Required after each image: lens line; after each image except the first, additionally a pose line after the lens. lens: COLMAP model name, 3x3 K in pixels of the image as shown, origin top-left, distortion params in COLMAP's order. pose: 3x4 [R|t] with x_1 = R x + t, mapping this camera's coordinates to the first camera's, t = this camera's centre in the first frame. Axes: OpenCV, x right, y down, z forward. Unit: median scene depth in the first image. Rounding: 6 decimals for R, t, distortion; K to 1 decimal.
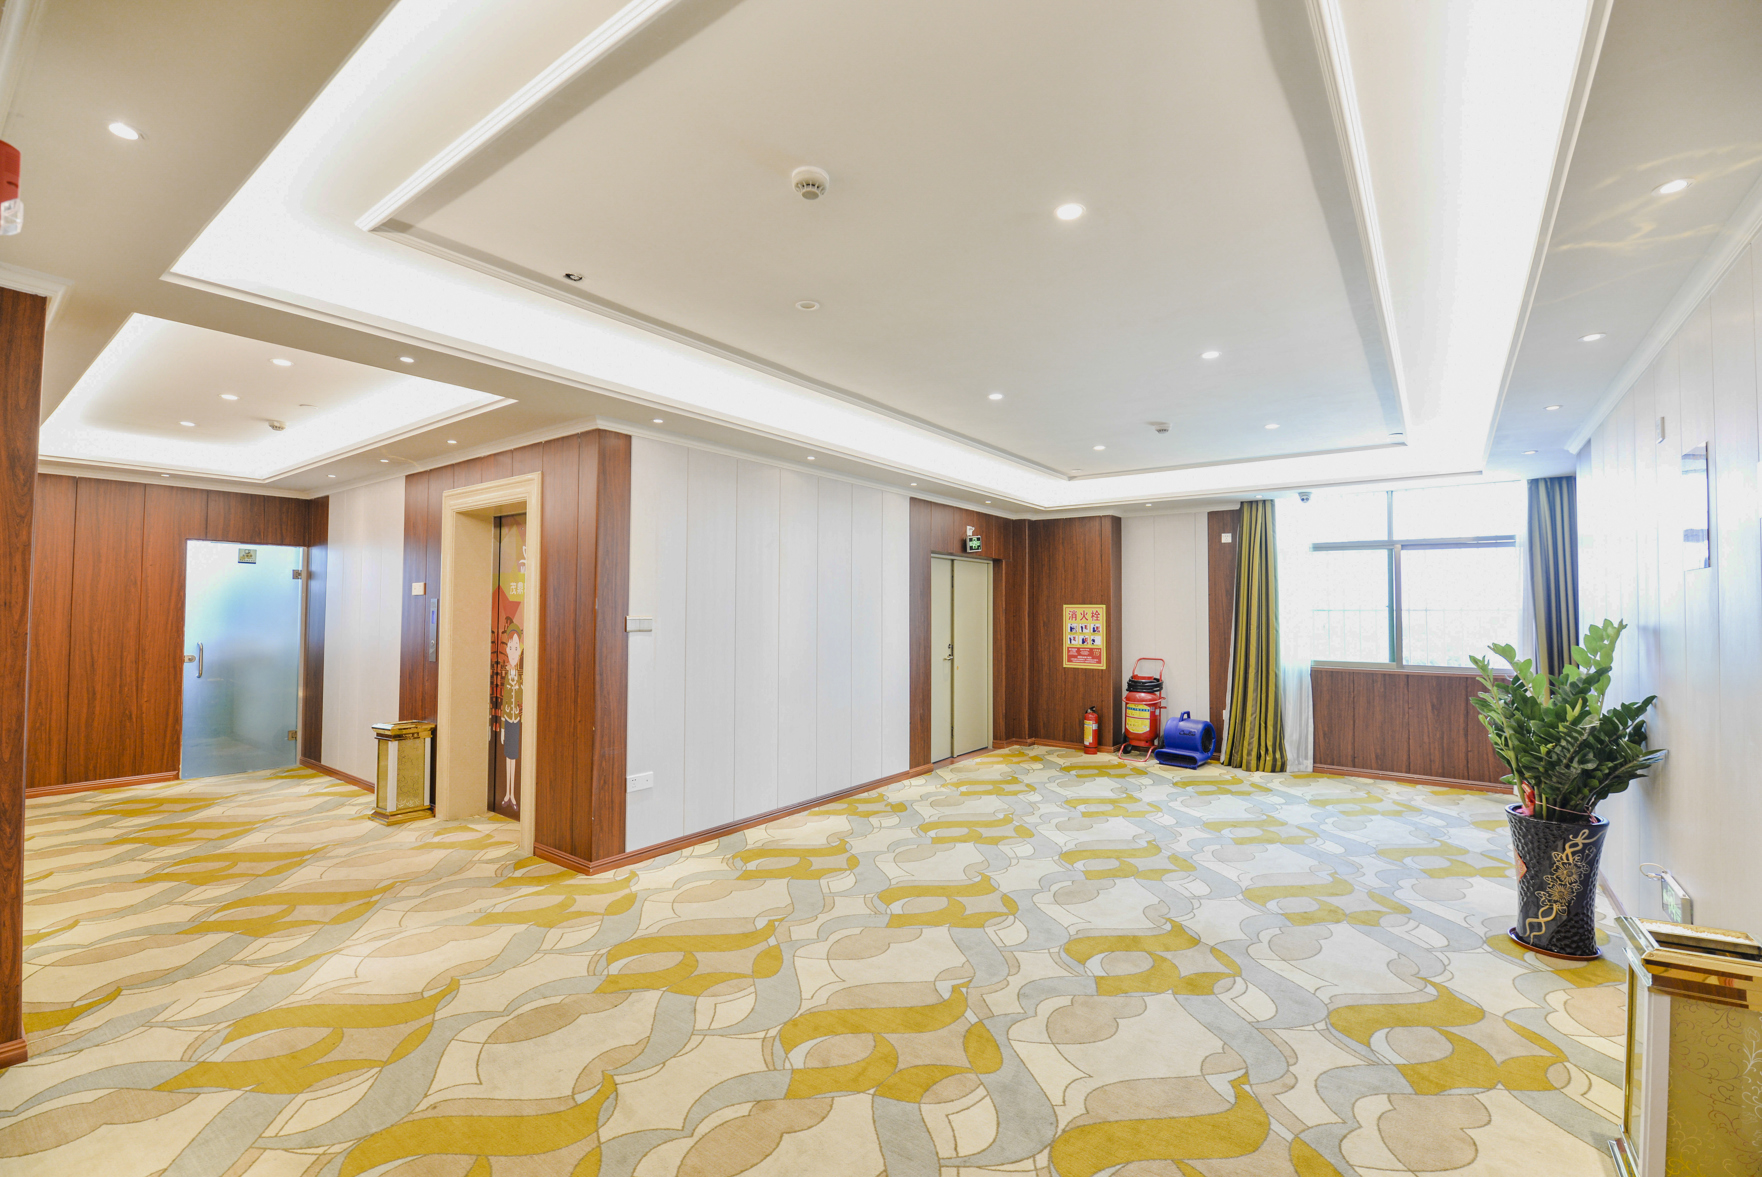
lens RADIAL K [[746.4, 0, 886.7], [0, 746.4, 586.8], [0, 0, 1]] dist [-0.027040, -0.002577]
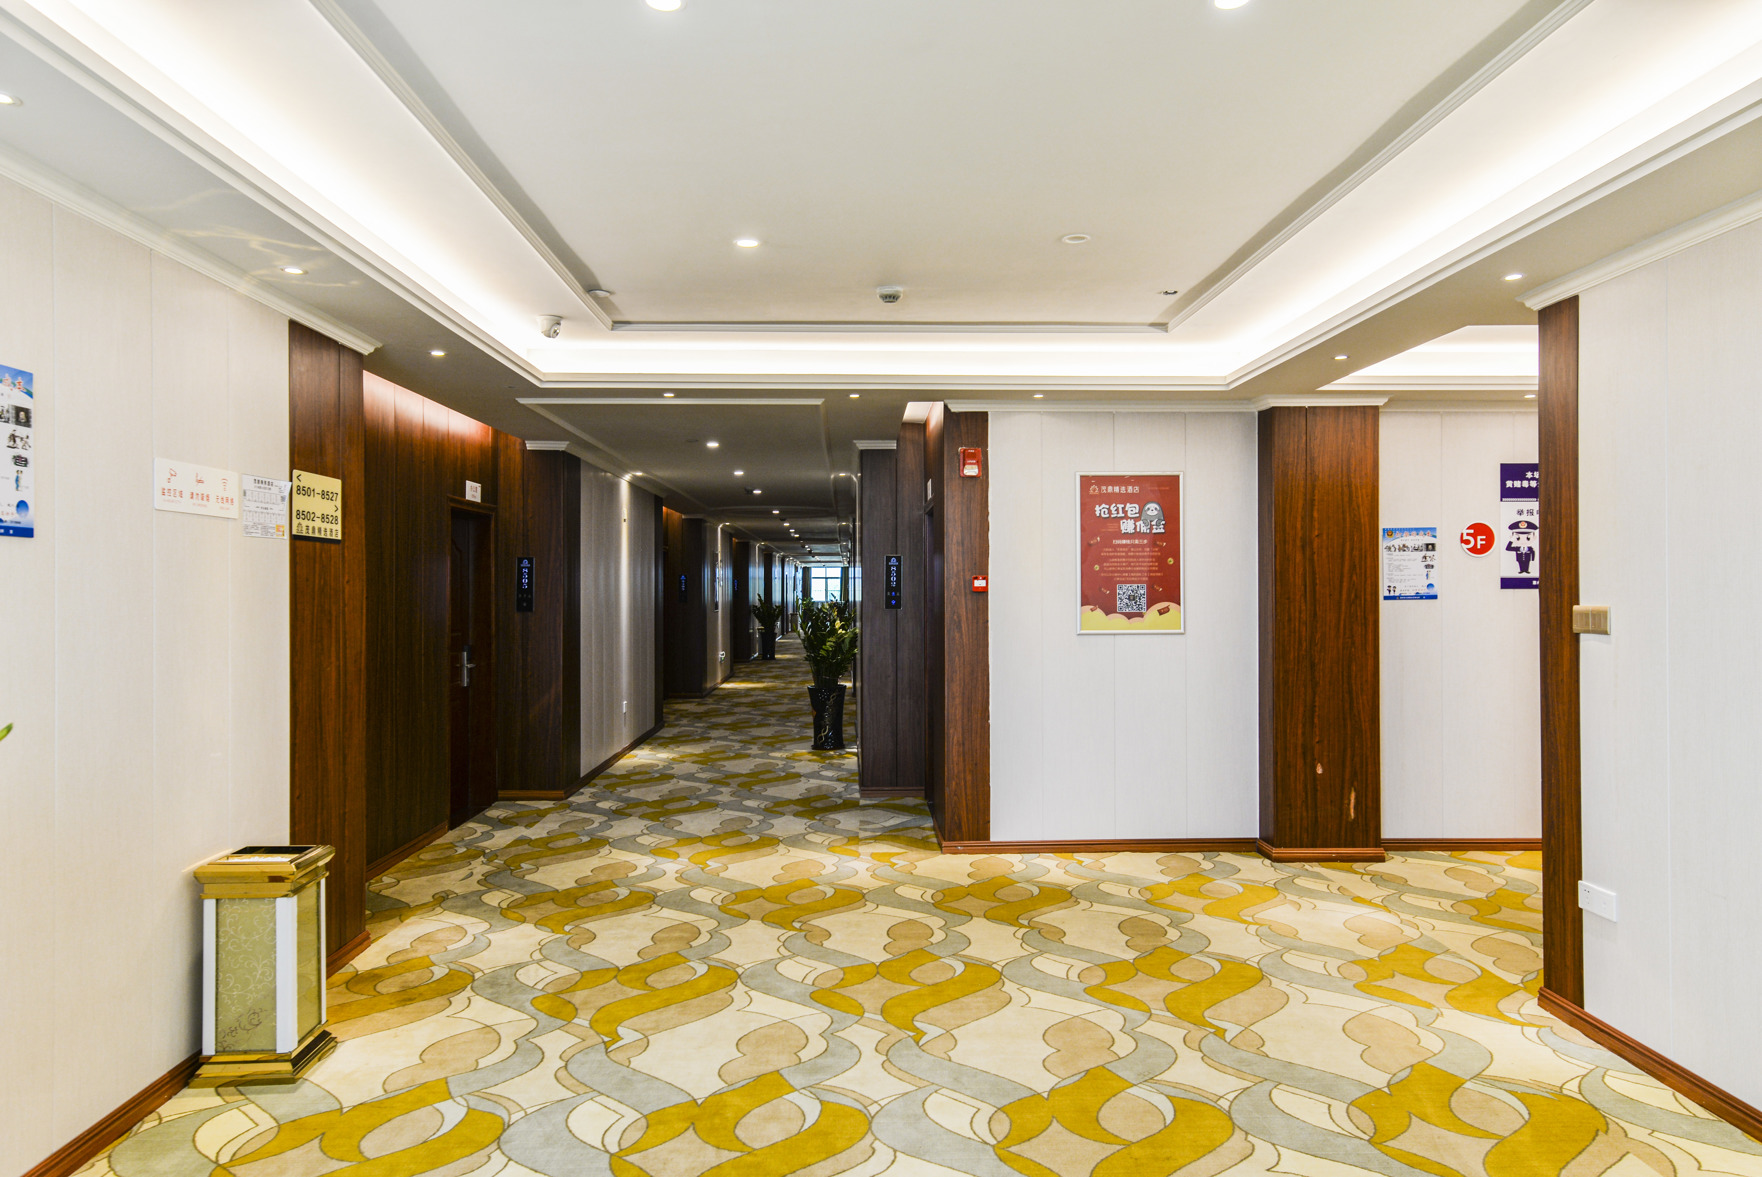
lens RADIAL K [[1176.8, 0, 878.7], [0, 1176.8, 585.9], [0, 0, 1]] dist [-0.033915, 0.000055]
pose [[-0.793945, -0.005525, -0.607964, 0.209481], [0.015907, 0.999428, -0.029855, 0.013293], [0.607781, -0.033374, -0.793403, 0.449820]]
